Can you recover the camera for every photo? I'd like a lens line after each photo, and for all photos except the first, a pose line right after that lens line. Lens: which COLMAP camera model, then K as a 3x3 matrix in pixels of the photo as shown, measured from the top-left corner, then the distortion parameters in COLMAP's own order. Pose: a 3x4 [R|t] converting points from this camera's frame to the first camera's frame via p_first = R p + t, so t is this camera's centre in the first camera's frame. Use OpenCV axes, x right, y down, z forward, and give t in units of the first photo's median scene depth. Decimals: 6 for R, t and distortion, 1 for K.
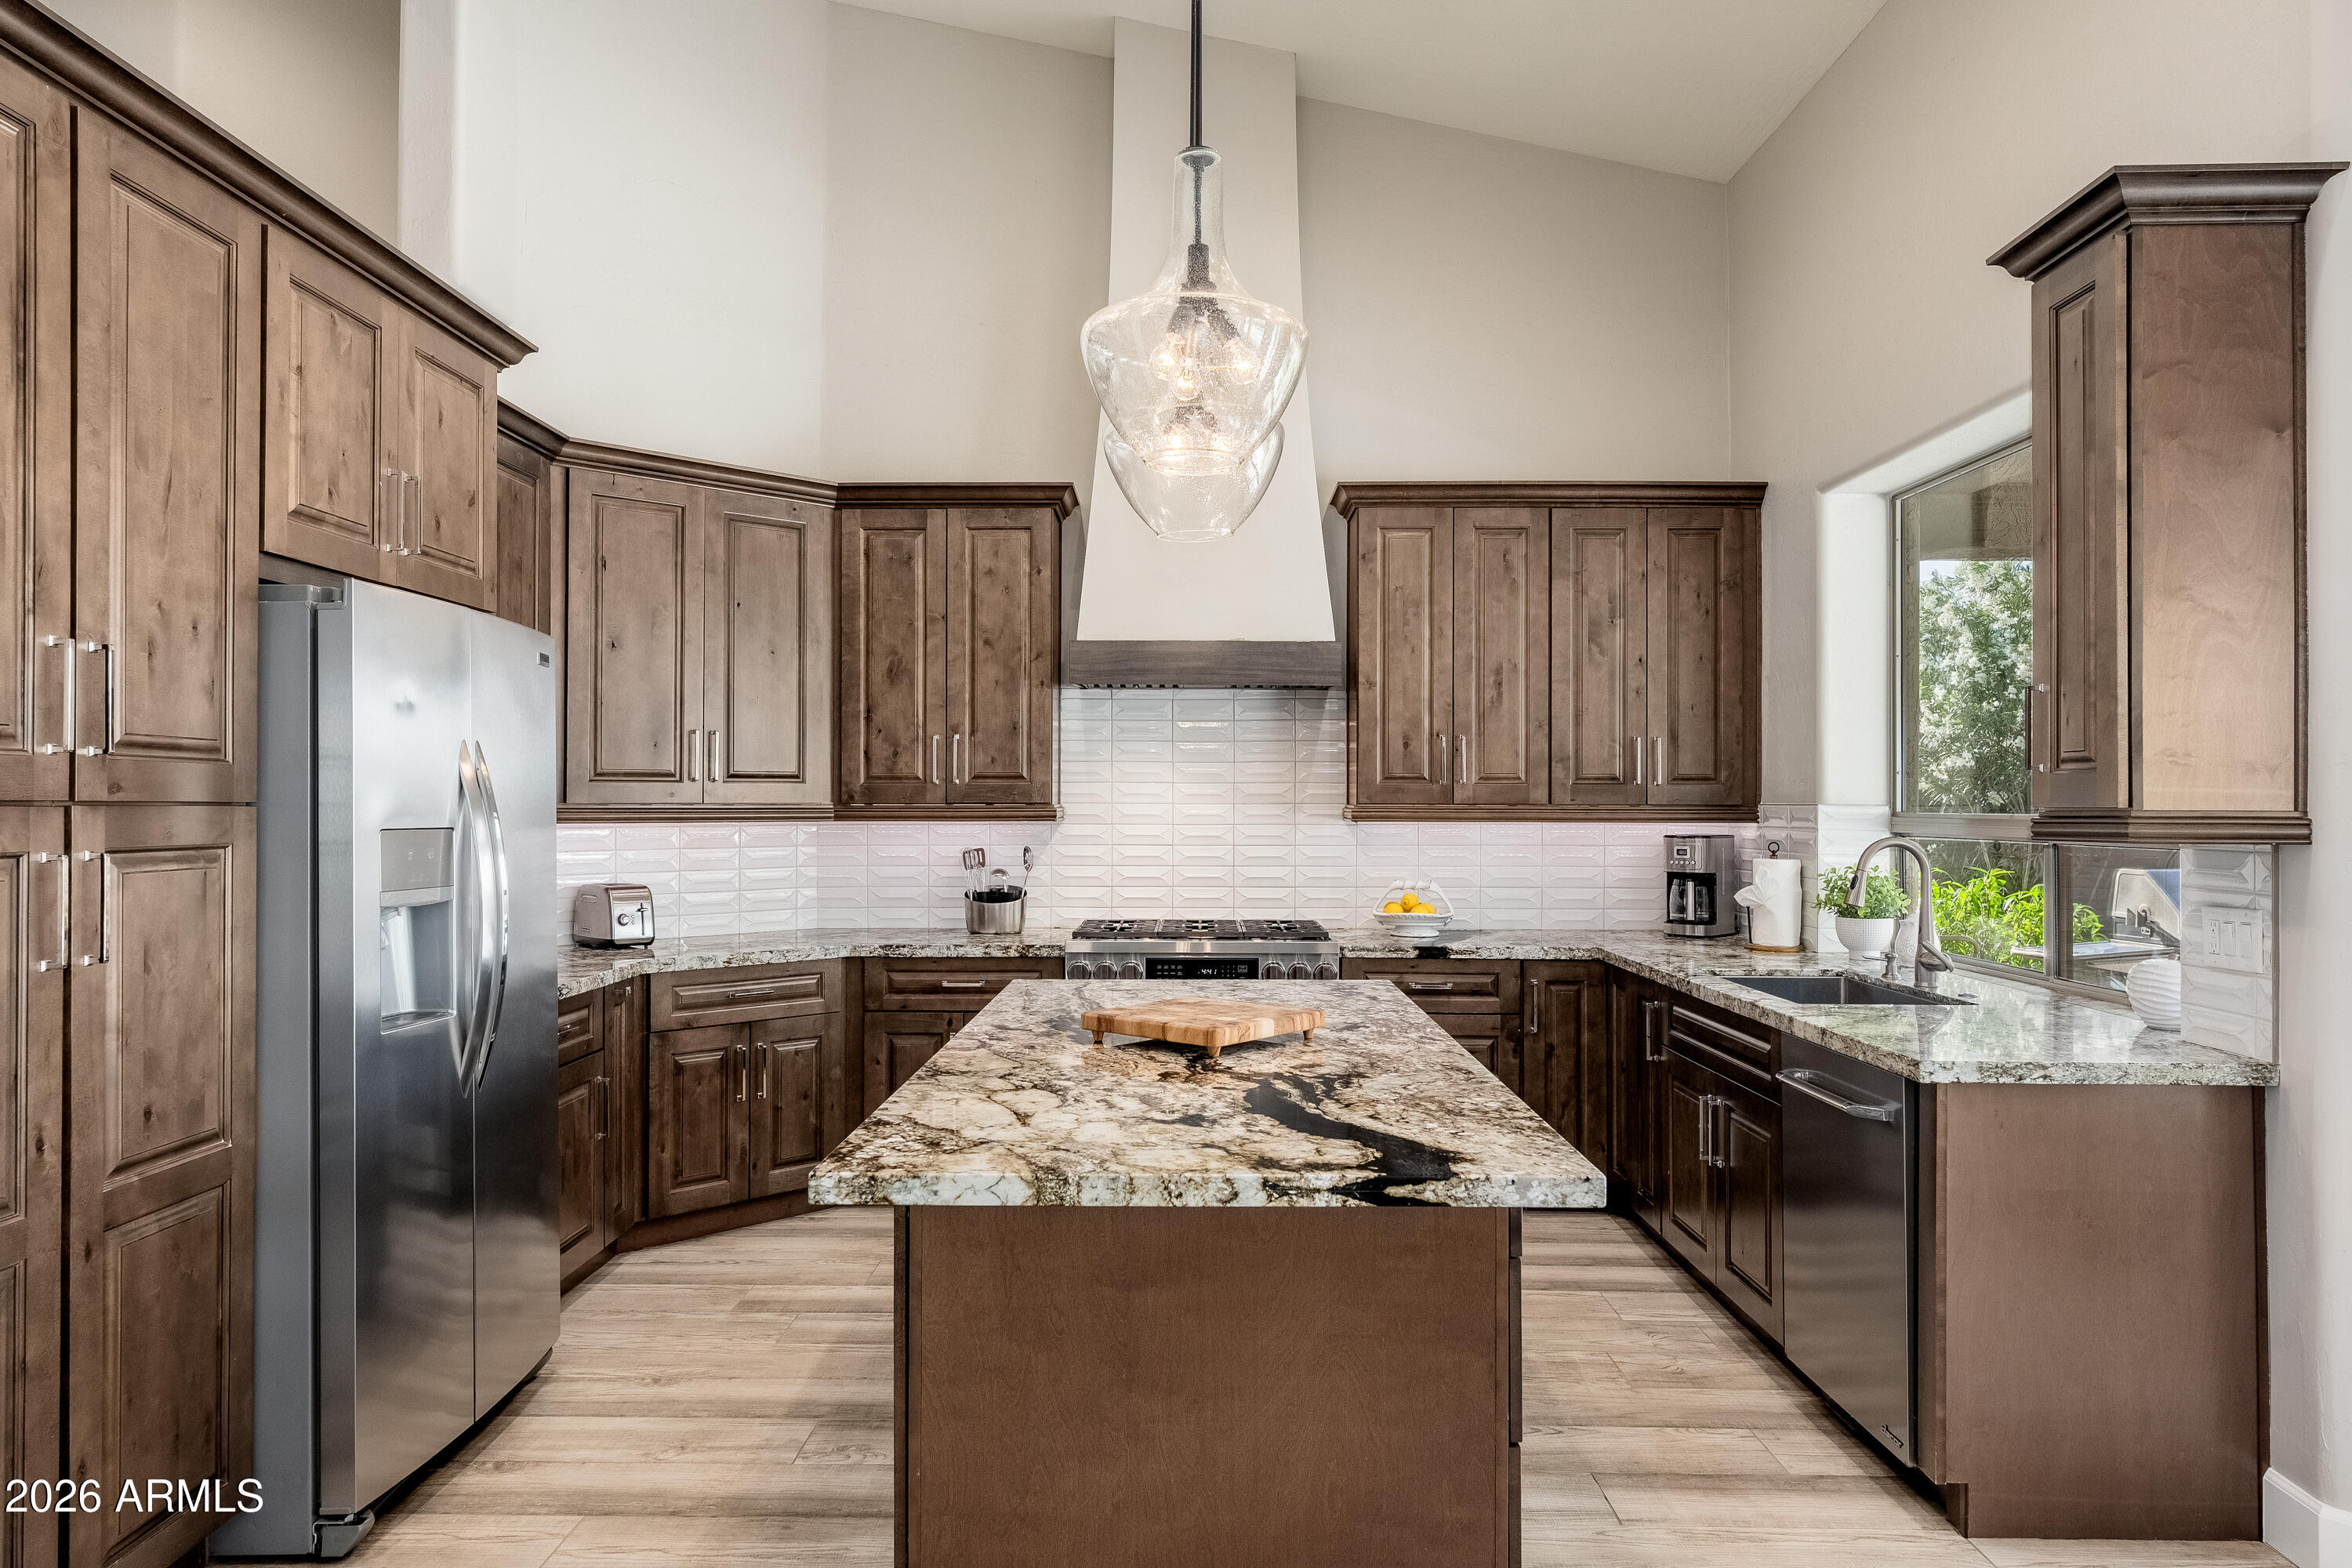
lens RADIAL K [[1478.8, 0, 1175.9], [0, 1478.8, 788.6], [0, 0, 1]] dist [-0.008705, -0.002546]
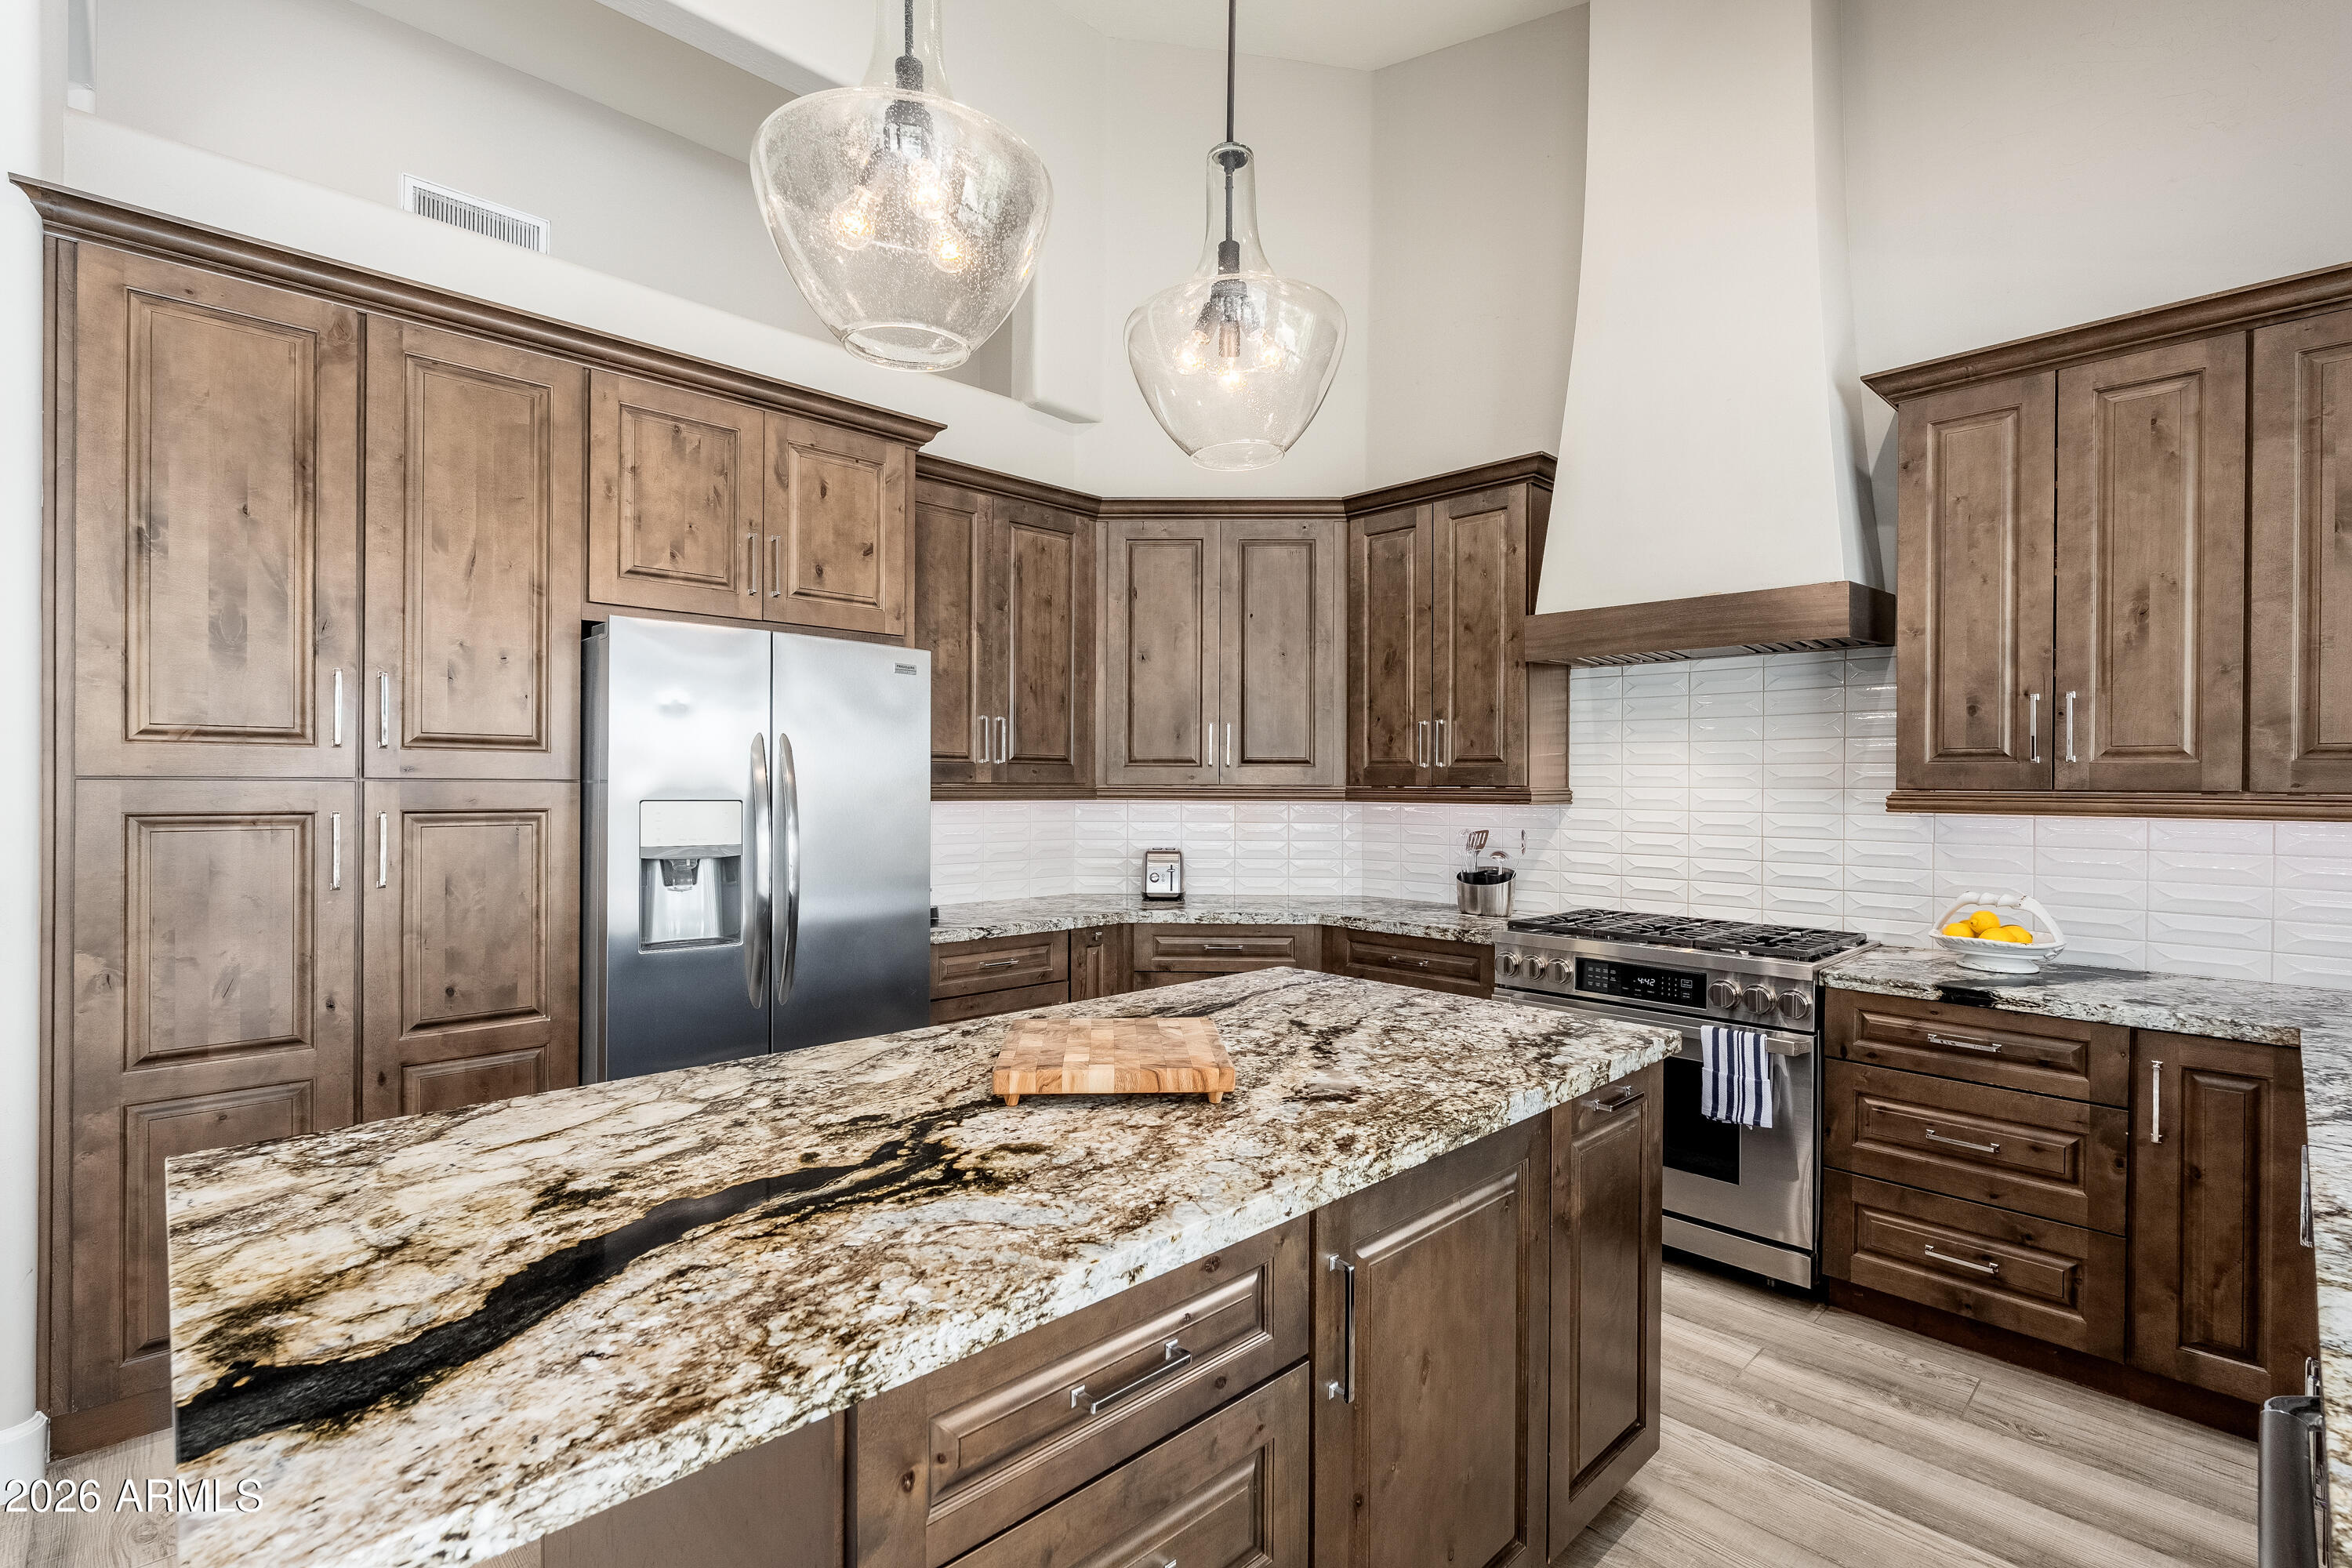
lens RADIAL K [[1068.5, 0, 1183.2], [0, 1068.5, 786.4], [0, 0, 1]] dist [-0.001243, -0.000522]
pose [[0.705327, 0.004692, -0.708866, 0.261009], [0.001364, 0.999967, 0.007977, 0.004092], [0.708881, -0.006594, 0.705298, 0.351253]]
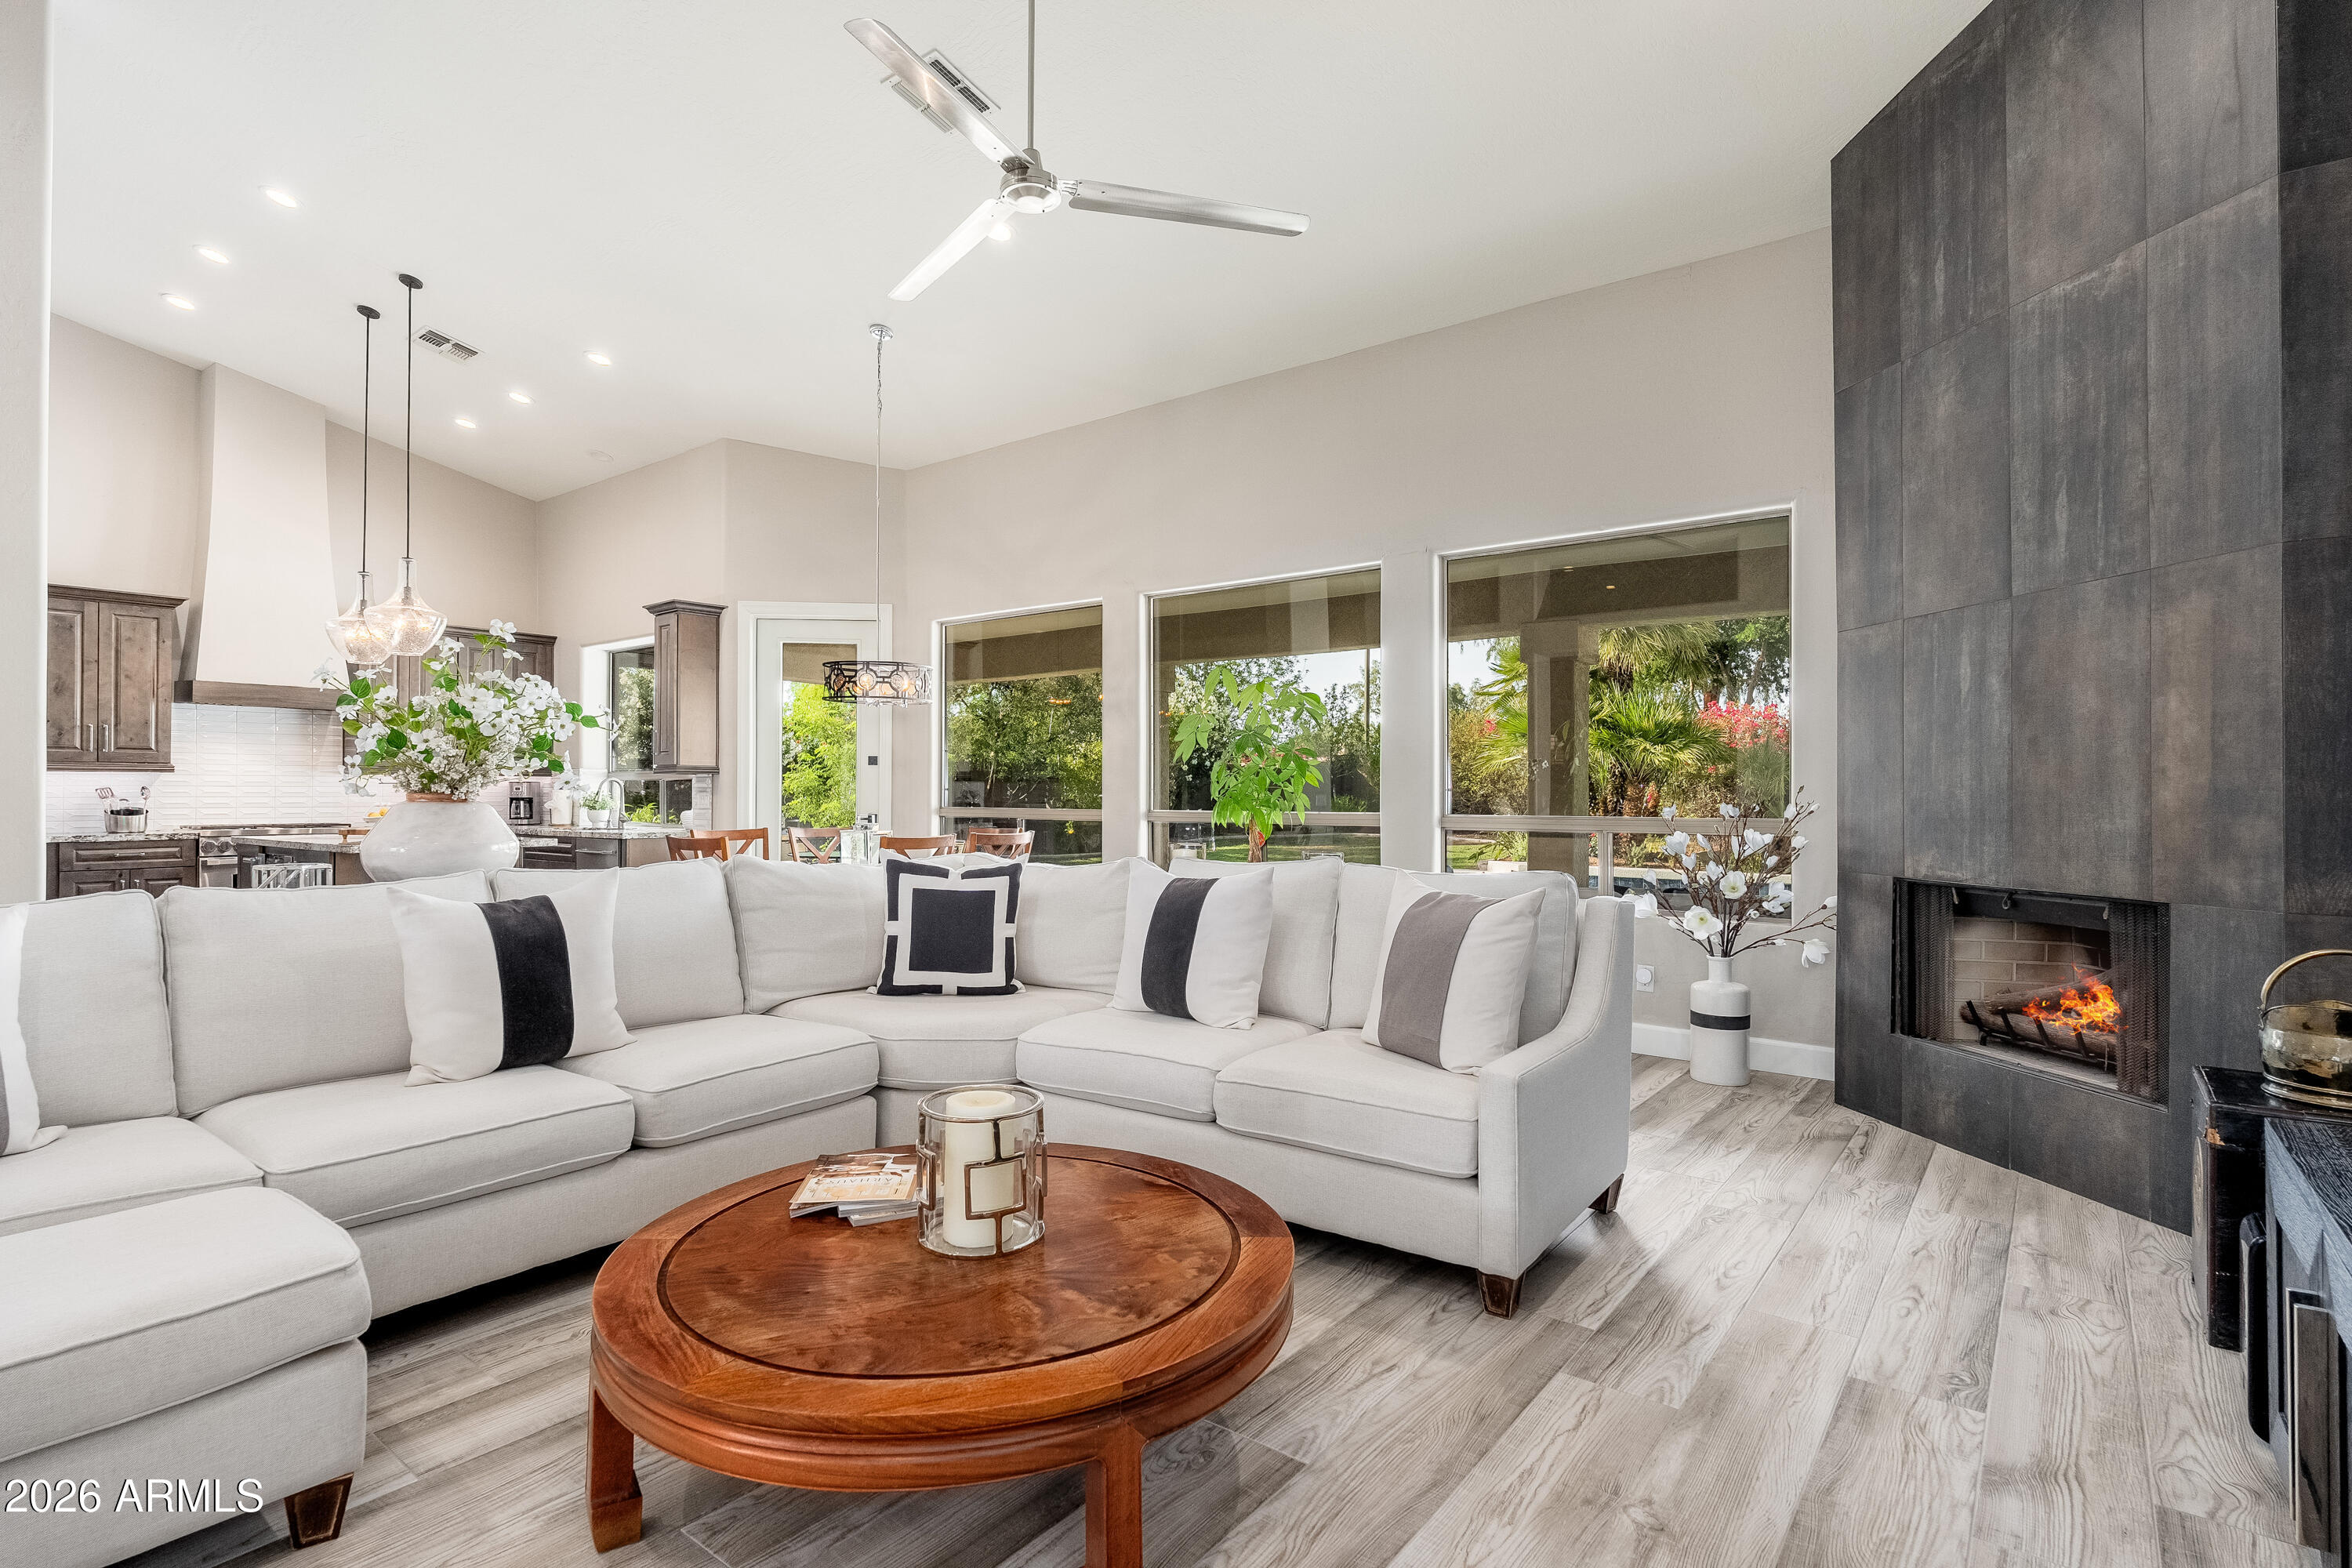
lens RADIAL K [[1177.0, 0, 1174.5], [0, 1177.0, 783.9], [0, 0, 1]] dist [-0.006252, 0.003509]
pose [[0.603774, 0.005556, 0.797136, -0.522257], [-0.007255, 0.999973, -0.001475, 0.030554], [-0.797123, -0.004893, 0.603798, -0.973843]]
